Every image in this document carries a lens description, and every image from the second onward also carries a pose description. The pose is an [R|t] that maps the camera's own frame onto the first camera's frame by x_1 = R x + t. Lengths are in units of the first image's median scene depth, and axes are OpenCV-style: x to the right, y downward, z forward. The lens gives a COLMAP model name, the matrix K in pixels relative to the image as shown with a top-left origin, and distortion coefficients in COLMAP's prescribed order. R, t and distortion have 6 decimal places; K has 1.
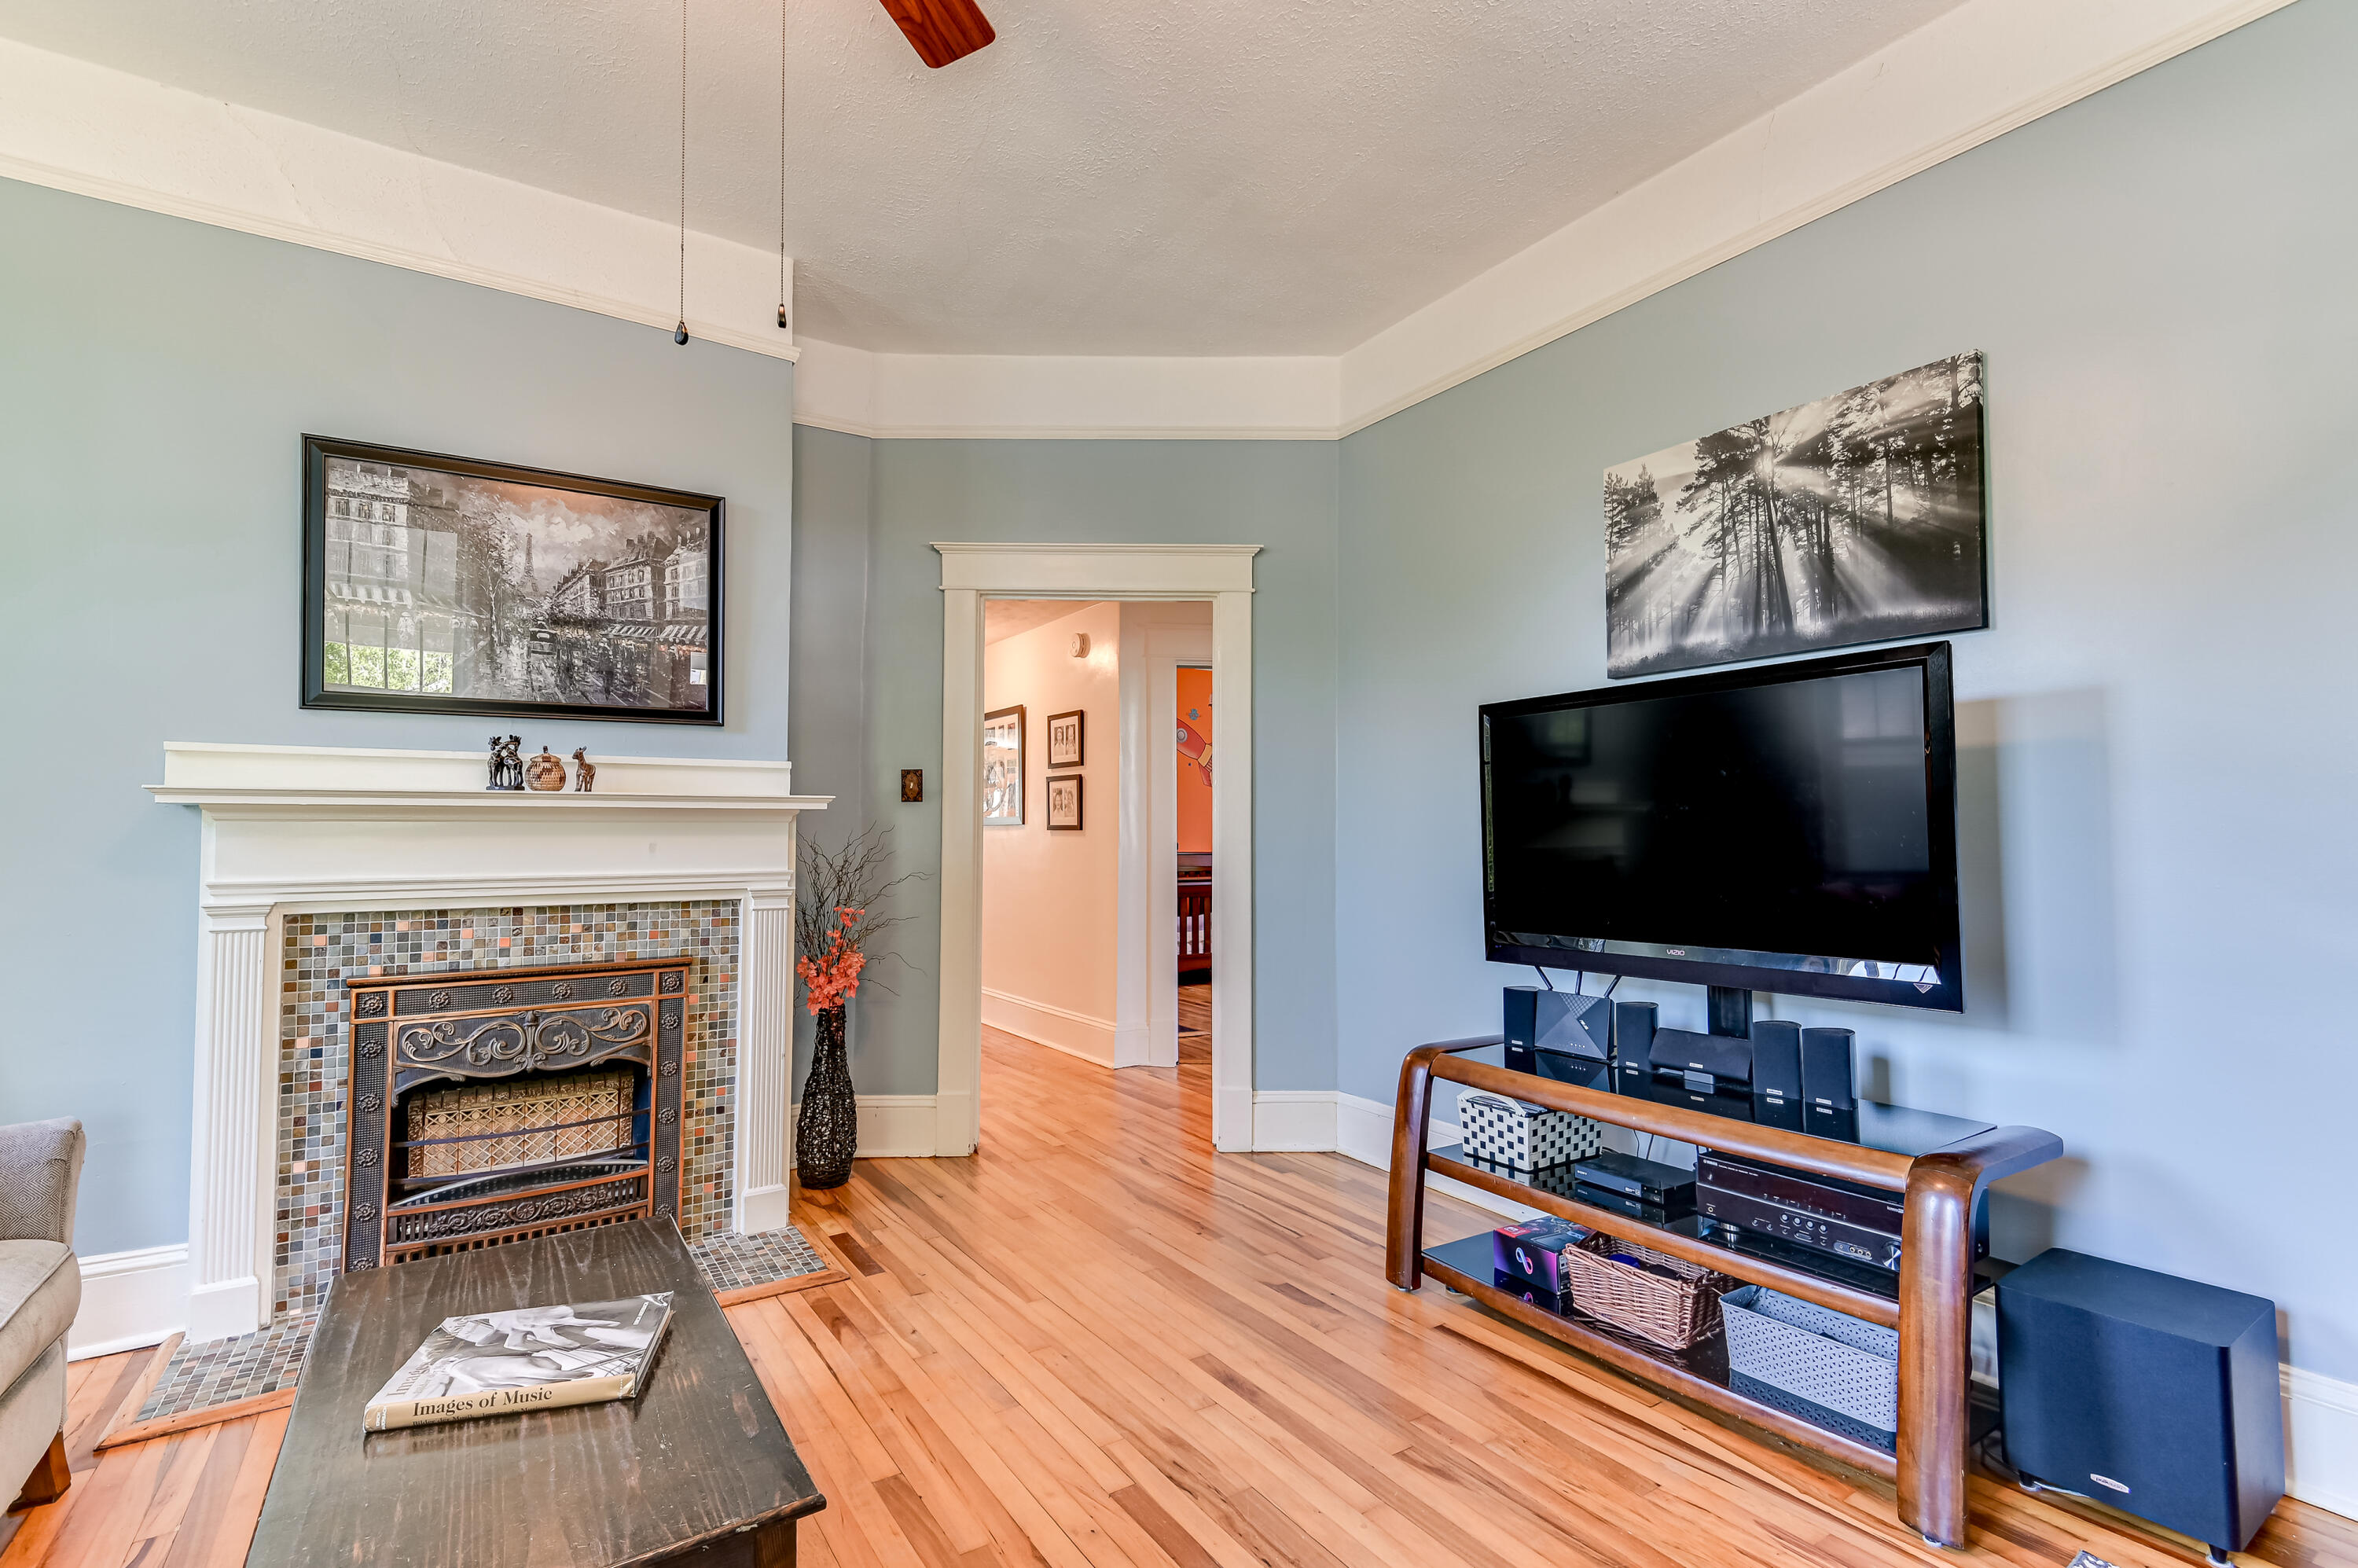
lens RADIAL K [[1107.4, 0, 1170.9], [0, 1107.4, 794.8], [0, 0, 1]] dist [0.041877, -0.020988]
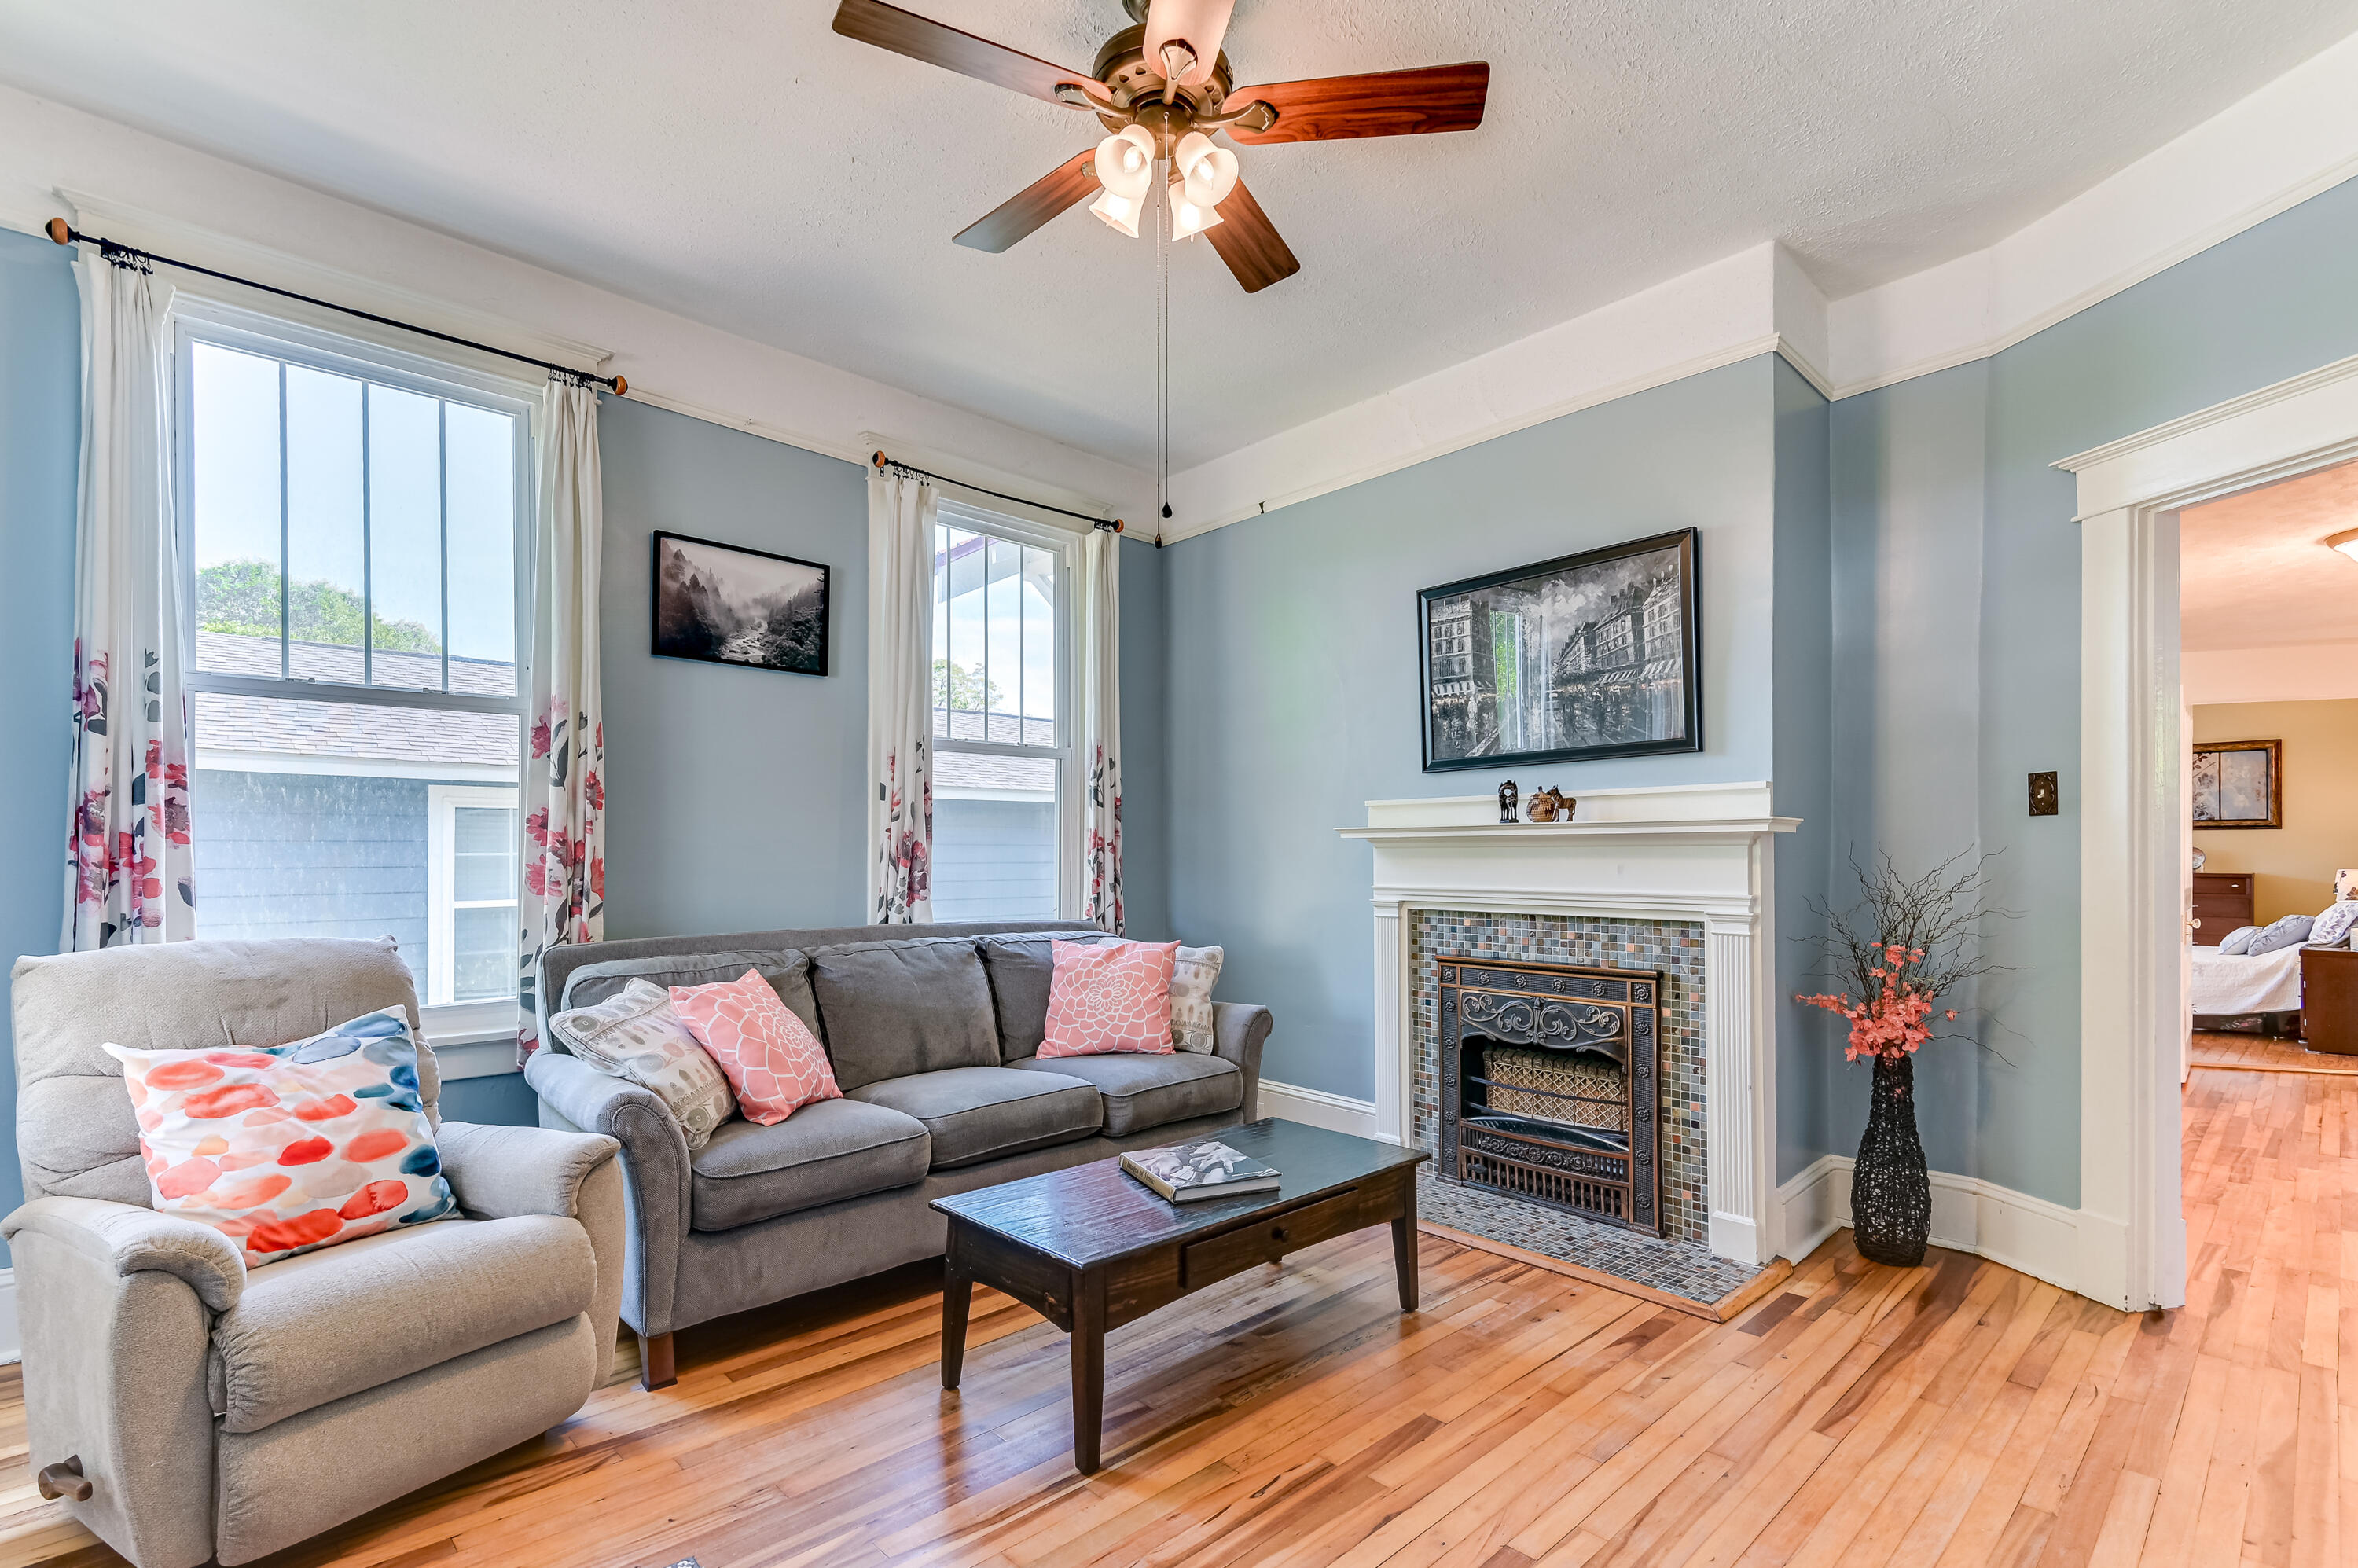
lens RADIAL K [[1074.0, 0, 1144.6], [0, 1074.0, 843.2], [0, 0, 1]] dist [0.000837, -0.000399]
pose [[0.137959, -0.011530, -0.990371, 0.539845], [0.032847, 0.999435, -0.007060, 0.013567], [0.989893, -0.031557, 0.138259, 0.388249]]
